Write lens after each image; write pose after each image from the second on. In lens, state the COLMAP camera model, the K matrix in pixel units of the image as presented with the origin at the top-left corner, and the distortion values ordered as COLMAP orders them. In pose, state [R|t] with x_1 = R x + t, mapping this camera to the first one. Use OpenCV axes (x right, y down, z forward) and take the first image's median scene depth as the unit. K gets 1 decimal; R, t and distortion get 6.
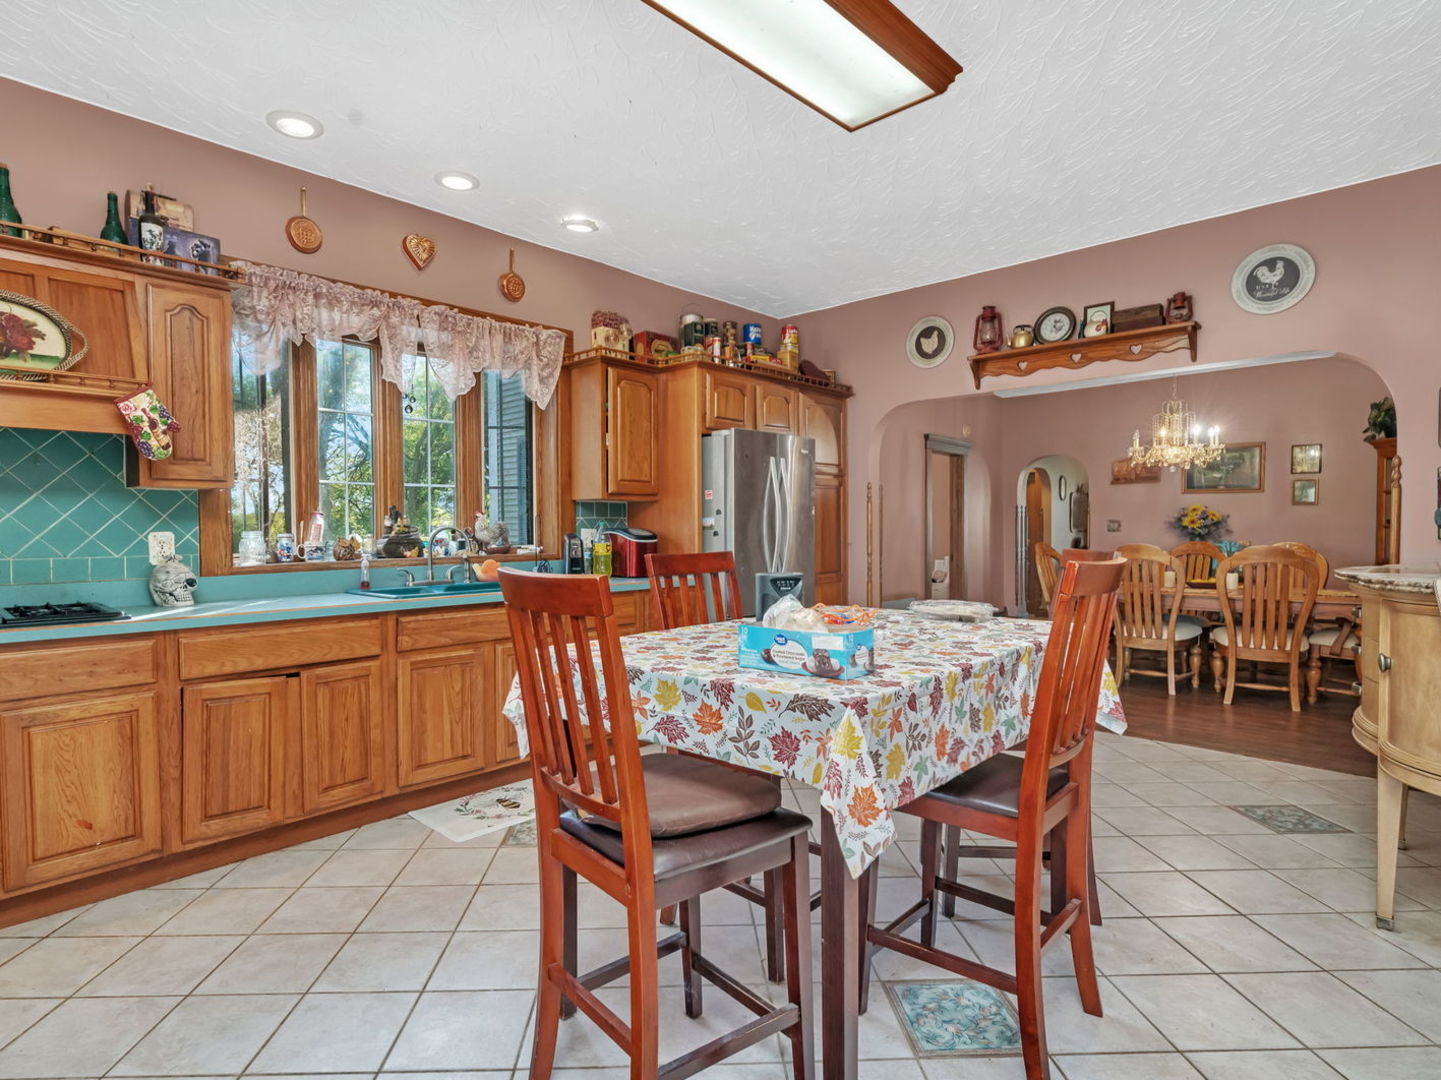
lens RADIAL K [[765.6, 0, 720.5], [0, 765.6, 540.0], [0, 0, 1]] dist [-0.002490, -0.000472]
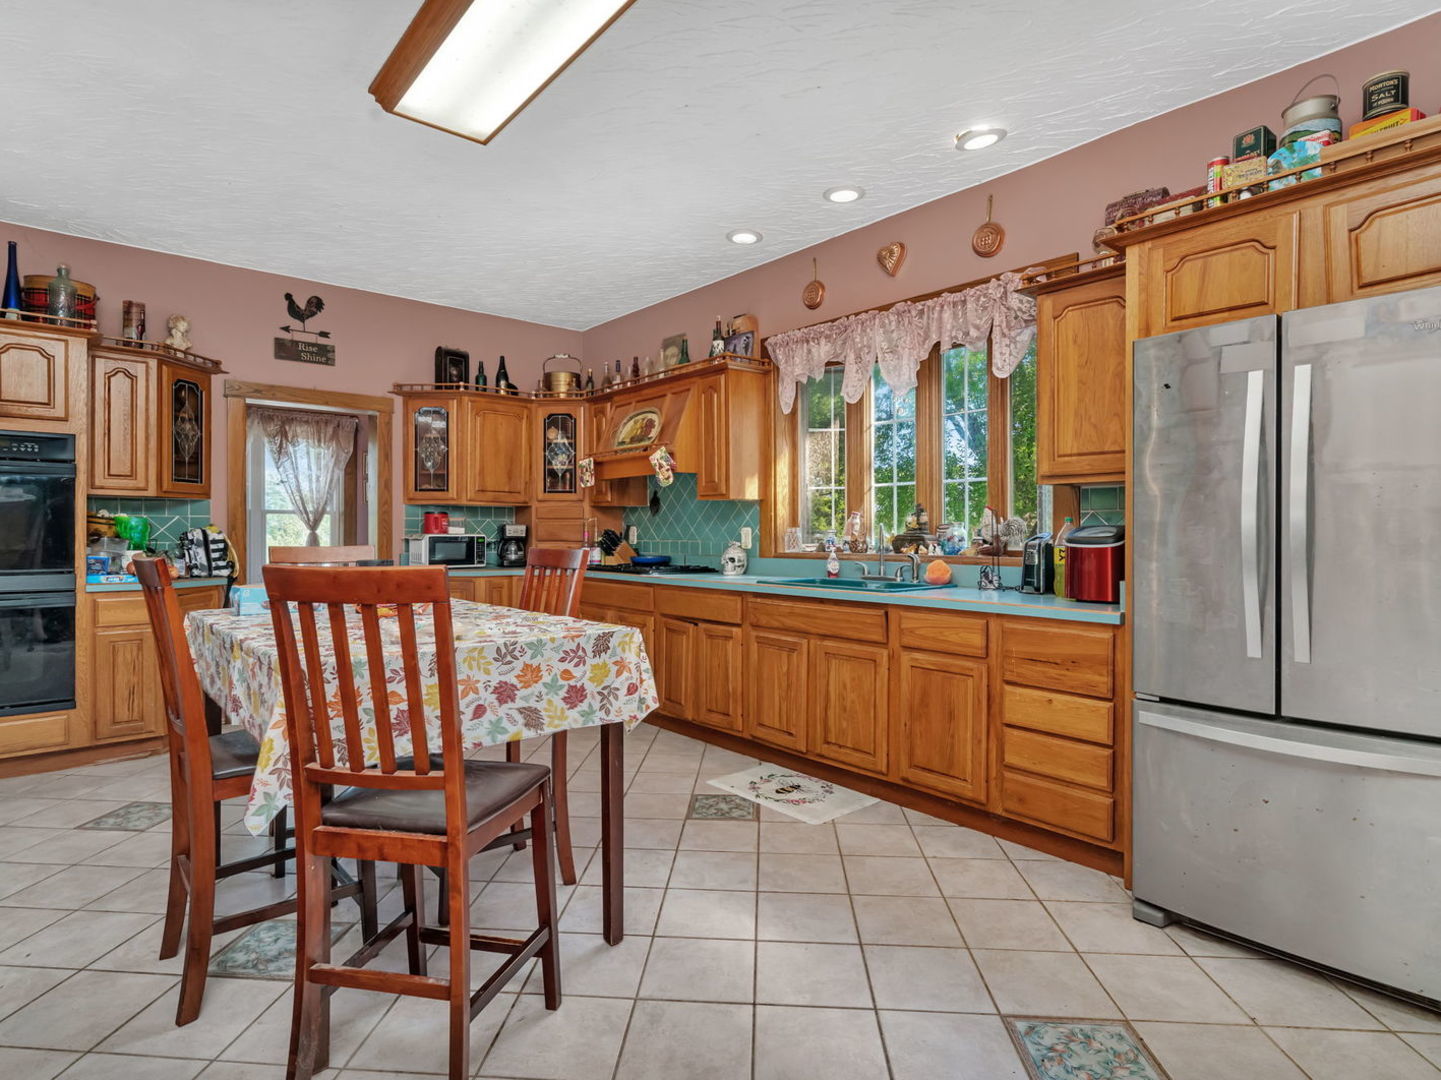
lens RADIAL K [[765.6, 0, 720.5], [0, 765.6, 540.0], [0, 0, 1]] dist [-0.002490, -0.000472]
pose [[-0.111088, 0.015644, -0.993687, 0.768626], [-0.019633, 0.999646, 0.017933, -0.012002], [0.993617, 0.021502, -0.110741, 1.024752]]
